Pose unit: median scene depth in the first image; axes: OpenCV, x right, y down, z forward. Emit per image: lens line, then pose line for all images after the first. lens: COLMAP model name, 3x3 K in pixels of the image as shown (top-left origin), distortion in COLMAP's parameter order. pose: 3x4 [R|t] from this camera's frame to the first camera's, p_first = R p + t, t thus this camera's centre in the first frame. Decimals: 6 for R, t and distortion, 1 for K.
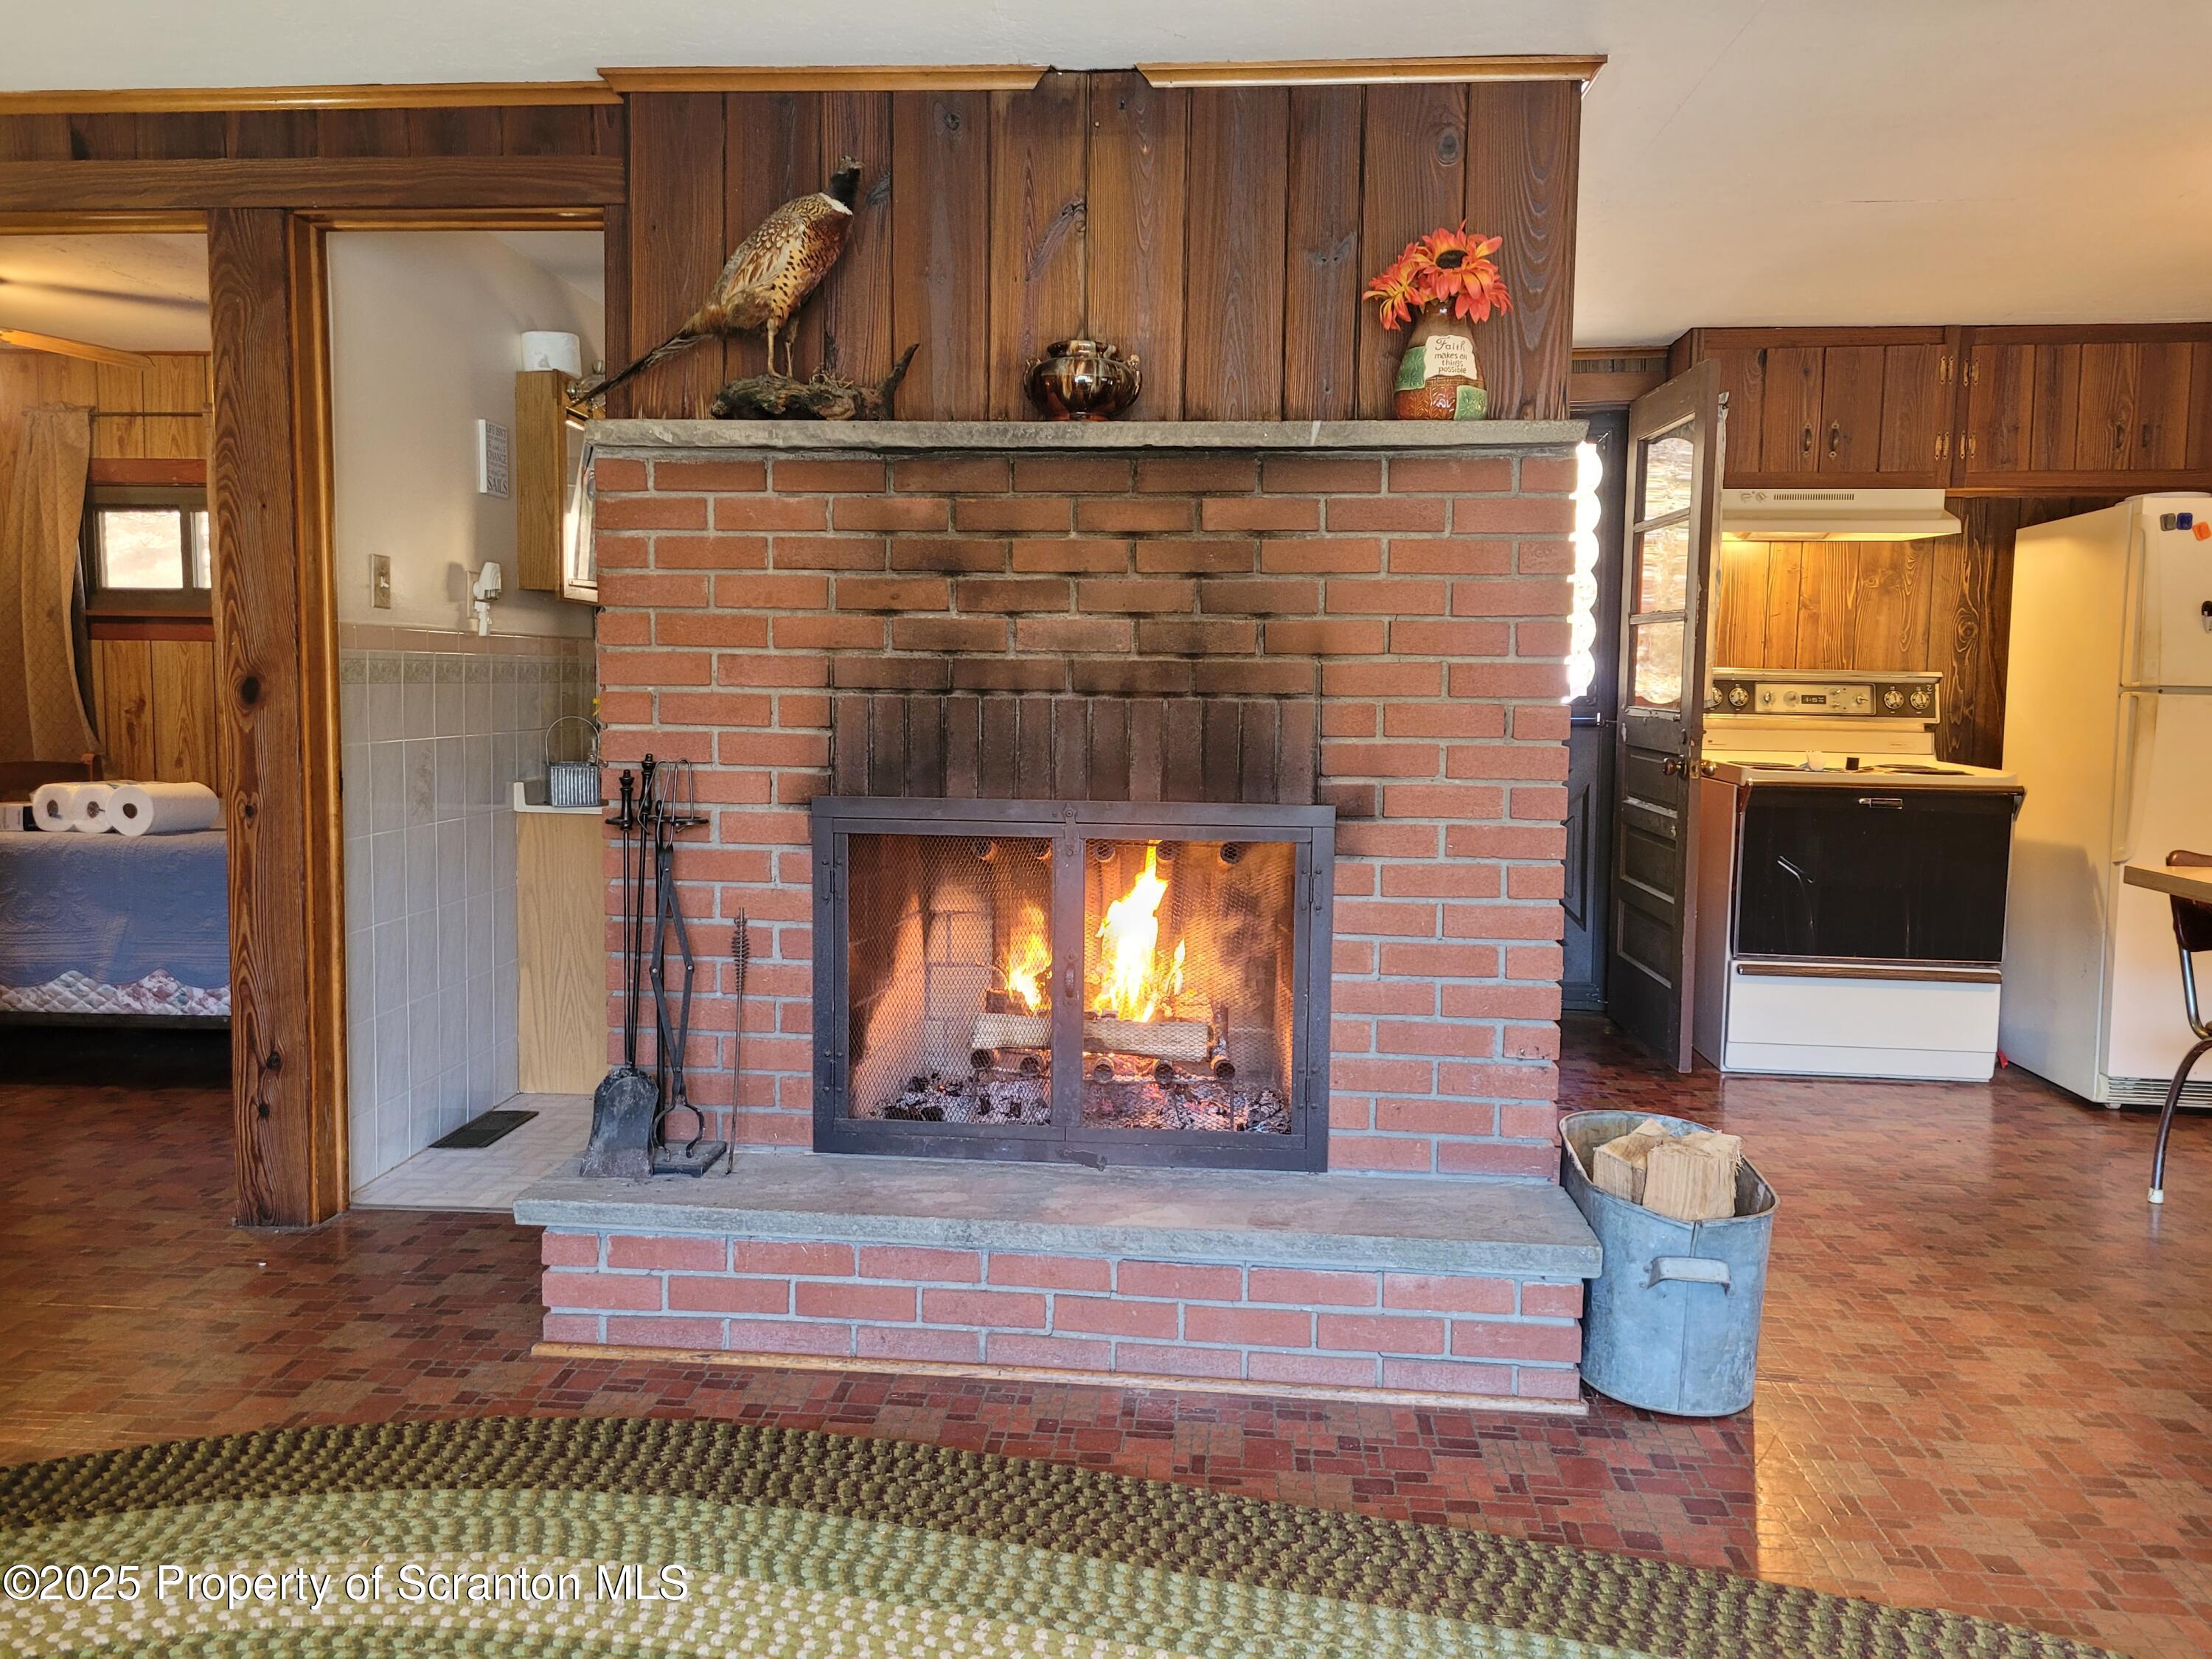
lens RADIAL K [[1649.2, 0, 1040.2], [0, 1649.2, 800.3], [0, 0, 1]] dist [0.049085, -0.028637]
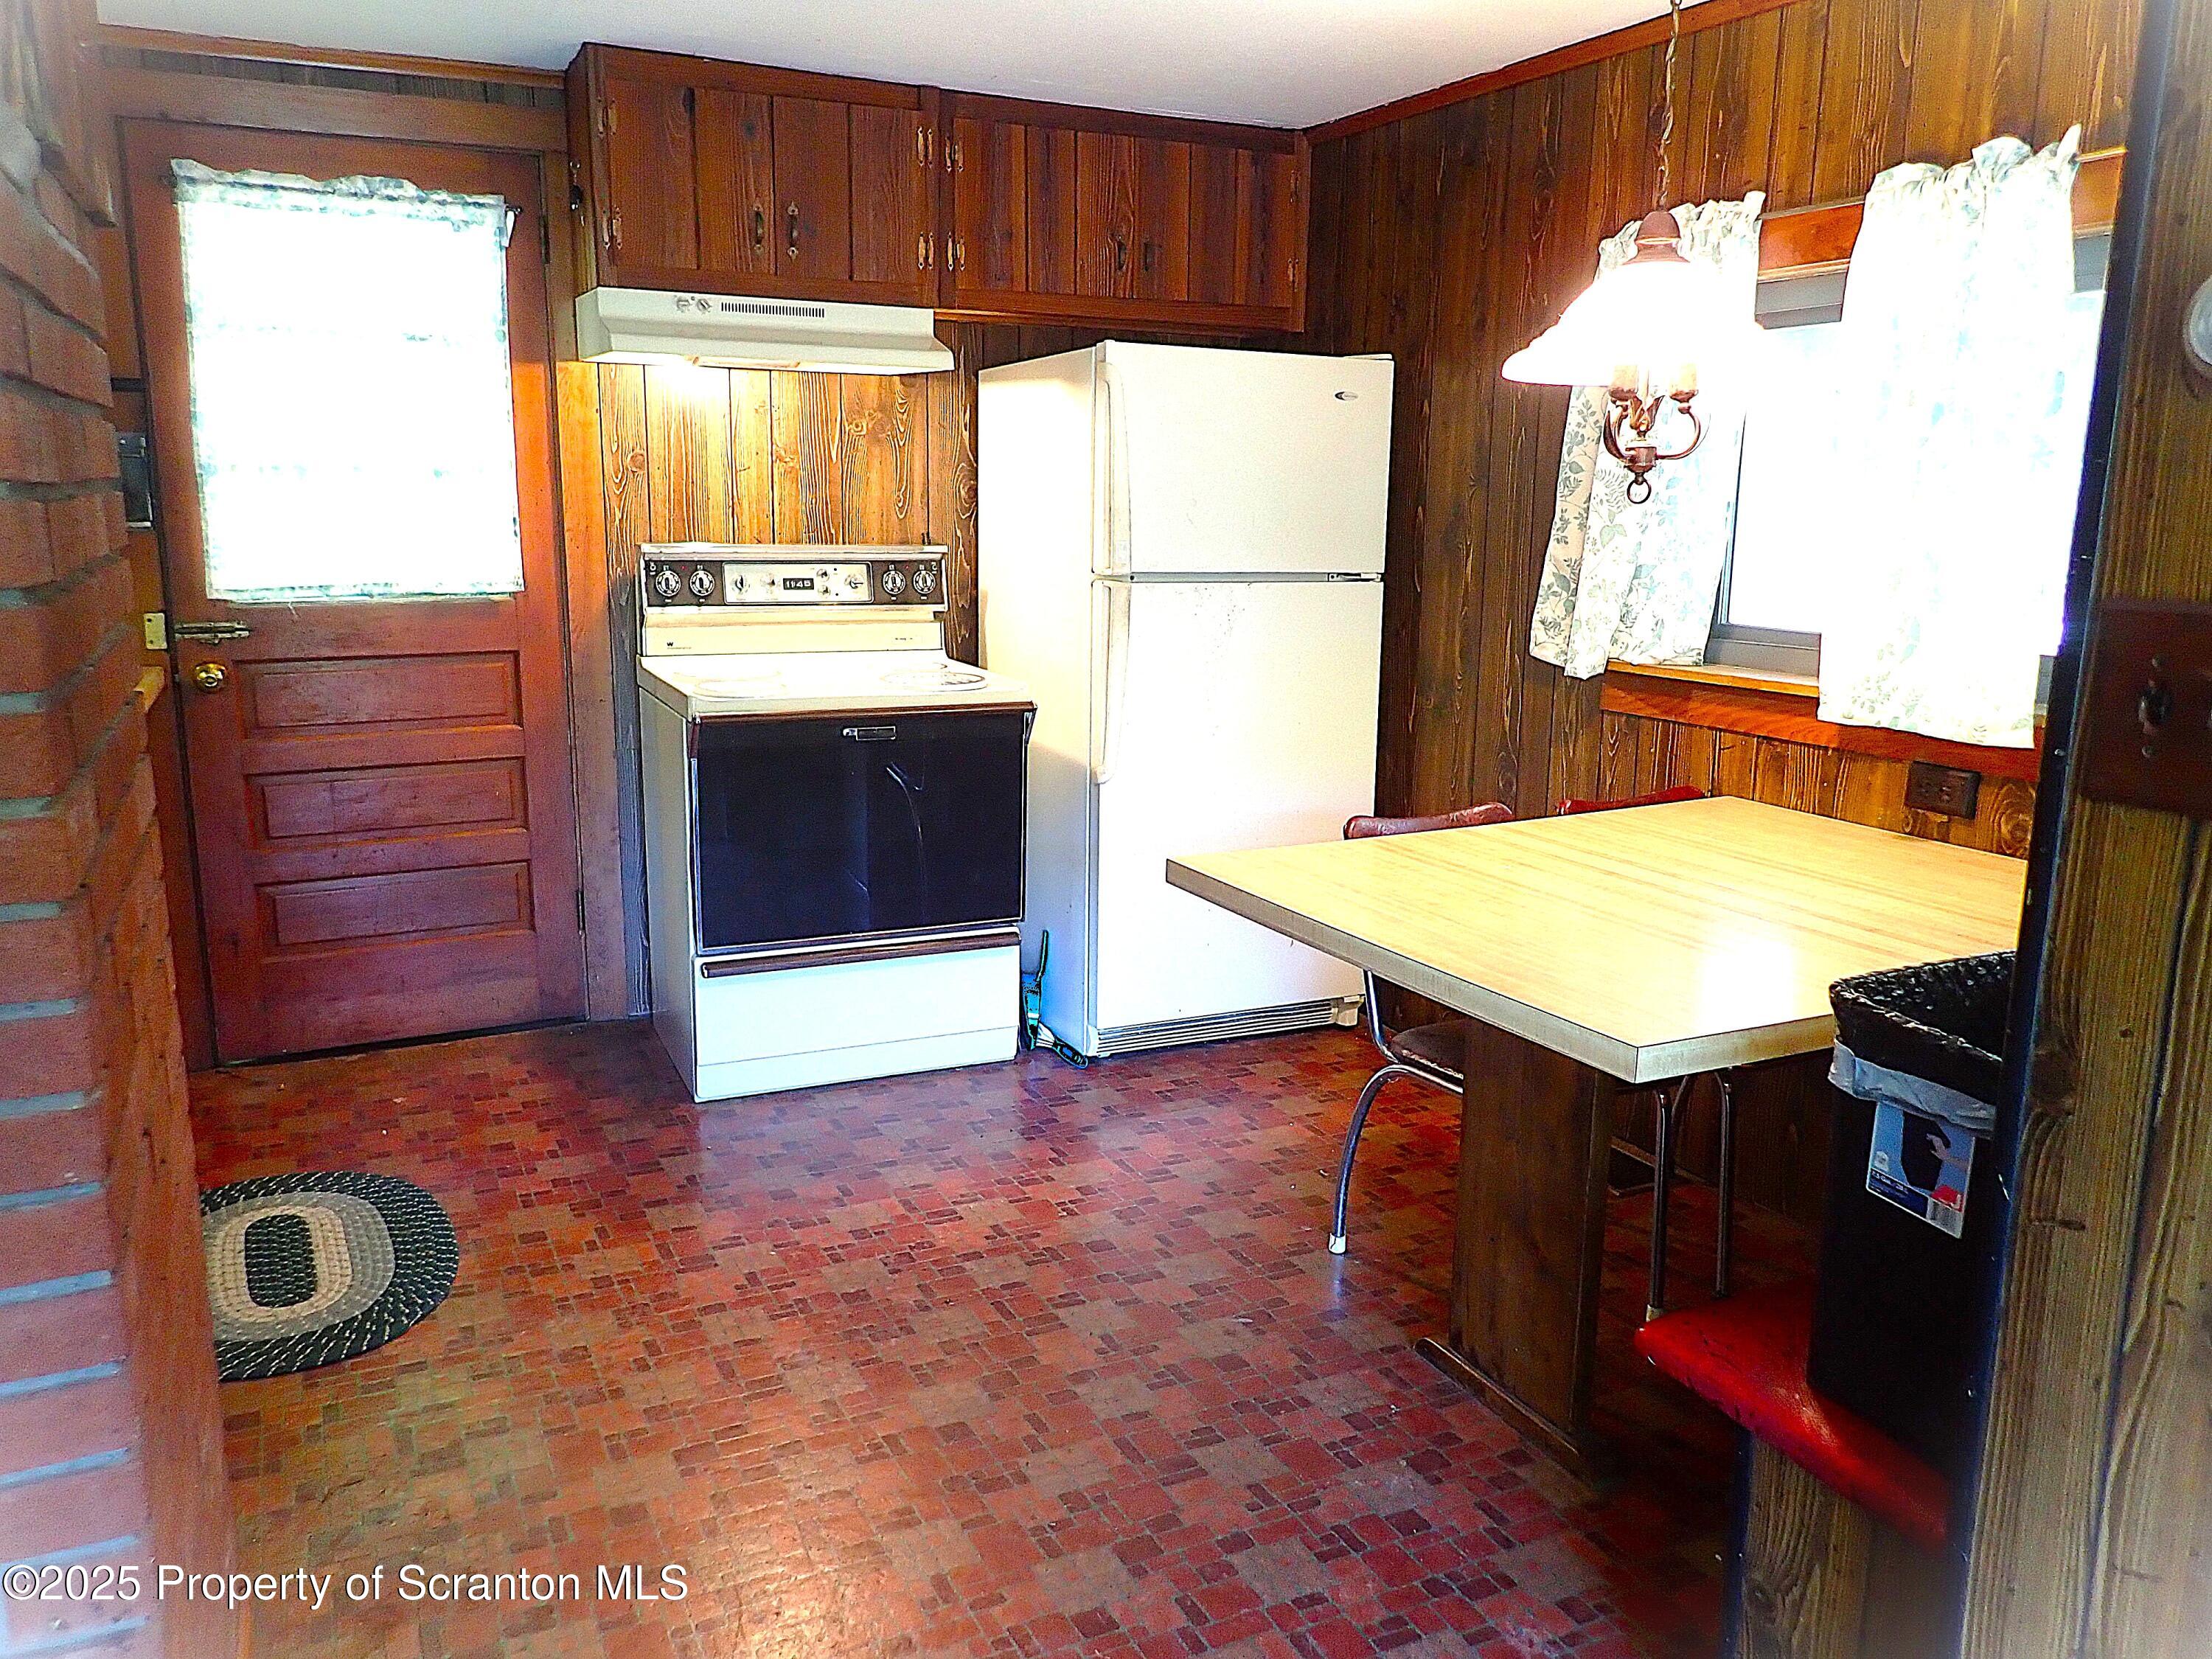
lens RADIAL K [[1647.4, 0, 1098.8], [0, 1647.4, 817.2], [0, 0, 1]] dist [0.008640, -0.005653]
pose [[0.863187, -0.100202, 0.494842, 0.349875], [0.034595, 0.989543, 0.140028, -0.098328], [-0.503698, -0.103751, 0.857627, 0.481047]]
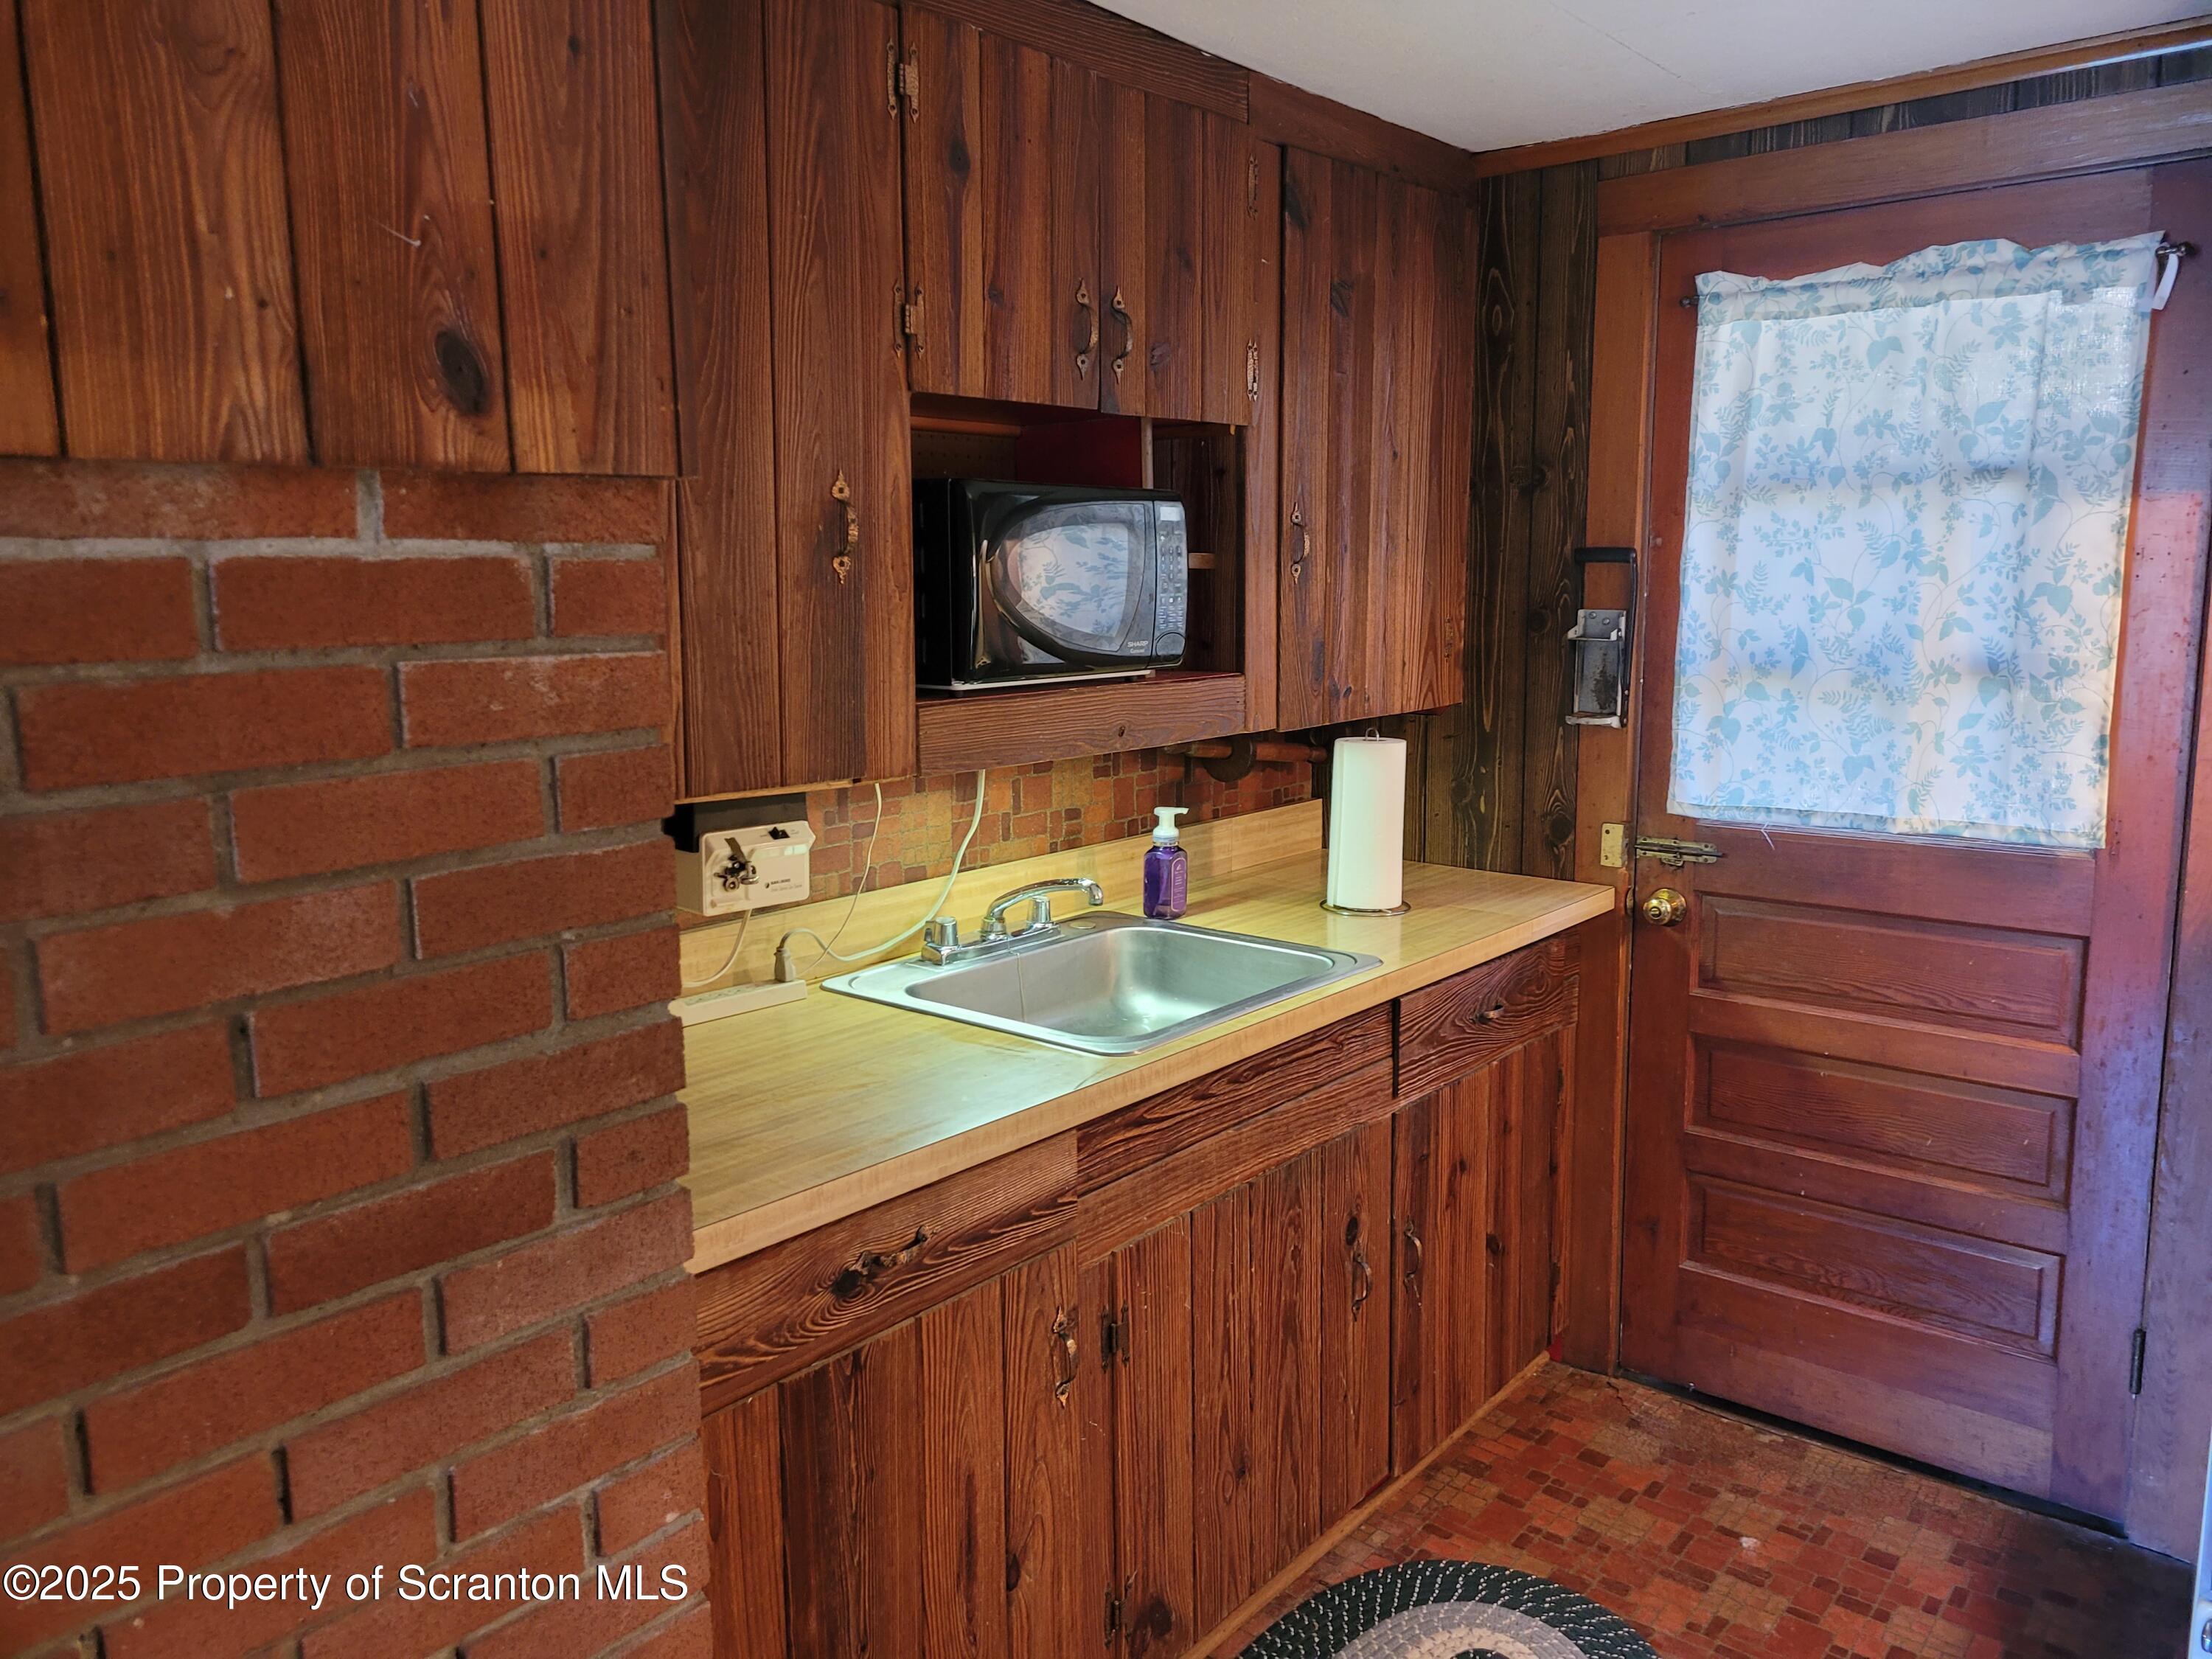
lens RADIAL K [[1652.8, 0, 1115.1], [0, 1652.8, 812.6], [0, 0, 1]] dist [0.005825, -0.000308]
pose [[0.818033, 0.066212, -0.571348, 0.676675], [-0.020976, 0.996125, 0.085407, -0.183689], [0.574789, -0.057881, 0.816252, 0.871628]]
